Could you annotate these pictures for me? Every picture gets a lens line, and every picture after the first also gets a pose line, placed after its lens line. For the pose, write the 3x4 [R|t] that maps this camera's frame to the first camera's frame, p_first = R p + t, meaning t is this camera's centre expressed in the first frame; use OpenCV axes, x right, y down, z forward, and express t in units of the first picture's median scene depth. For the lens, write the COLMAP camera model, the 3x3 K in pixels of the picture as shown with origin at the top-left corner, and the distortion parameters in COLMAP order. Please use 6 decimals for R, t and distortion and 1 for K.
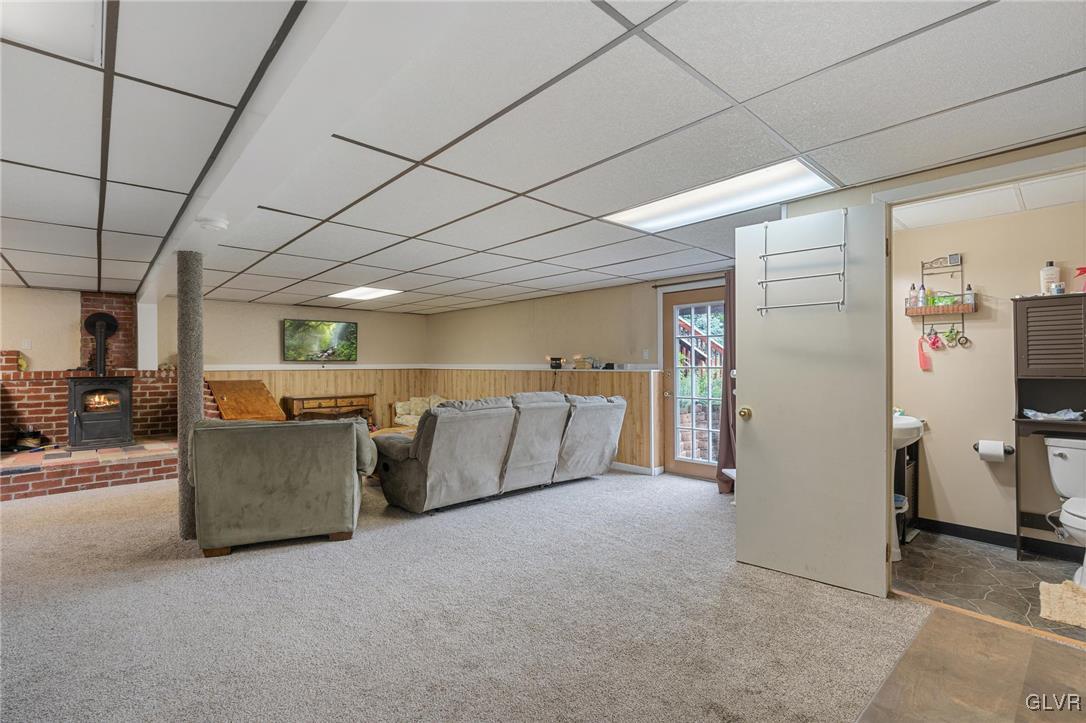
lens RADIAL K [[497.0, 0, 545.8], [0, 497.0, 362.9], [0, 0, 1]] dist [-0.009312, 0.004138]
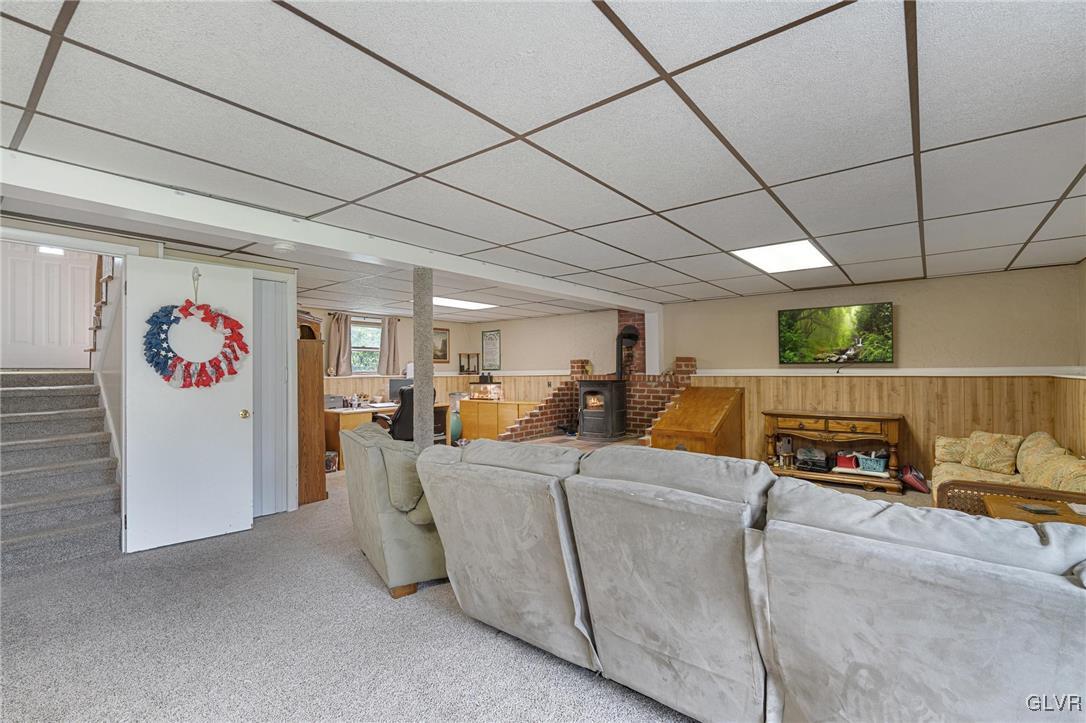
lens RADIAL K [[497.0, 0, 539.3], [0, 497.0, 363.2], [0, 0, 1]] dist [-0.009312, 0.004138]
pose [[0.157432, -0.007830, -0.987499, 0.263633], [0.012444, 0.999905, -0.005945, -0.008534], [0.987451, -0.011353, 0.157514, 0.683682]]
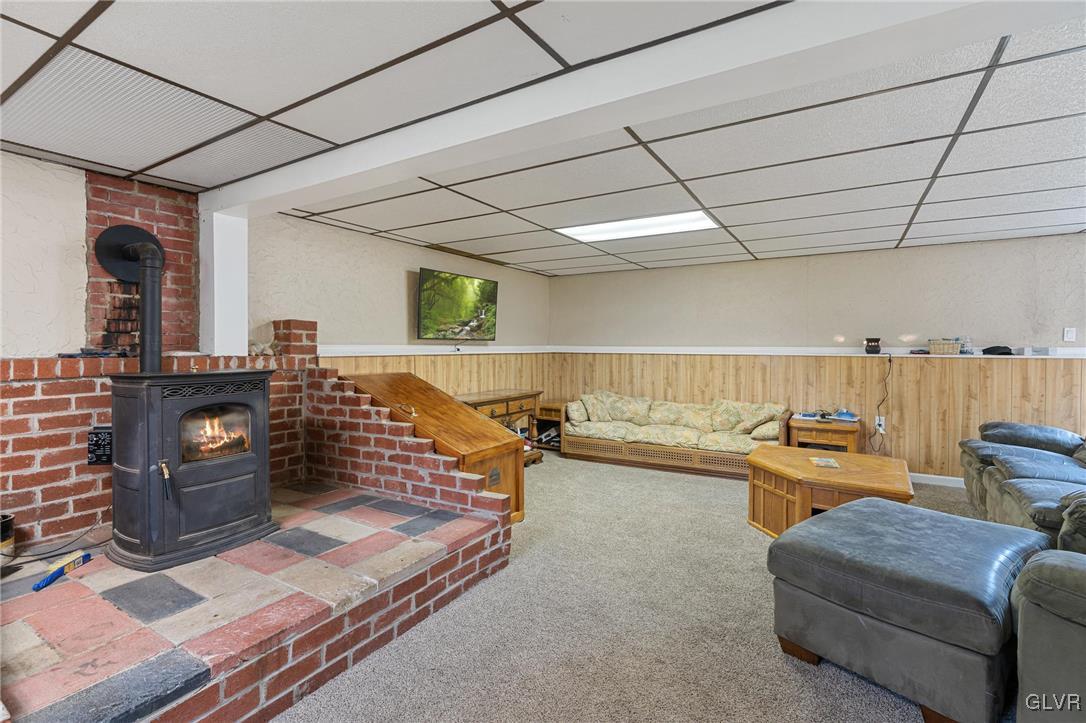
lens RADIAL K [[497.0, 0, 541.4], [0, 497.0, 350.4], [0, 0, 1]] dist [-0.009312, 0.004138]
pose [[0.960675, 0.003032, 0.277657, -0.757746], [-0.005307, 0.999958, 0.007444, 0.005167], [-0.277623, -0.008625, 0.960651, 0.536445]]
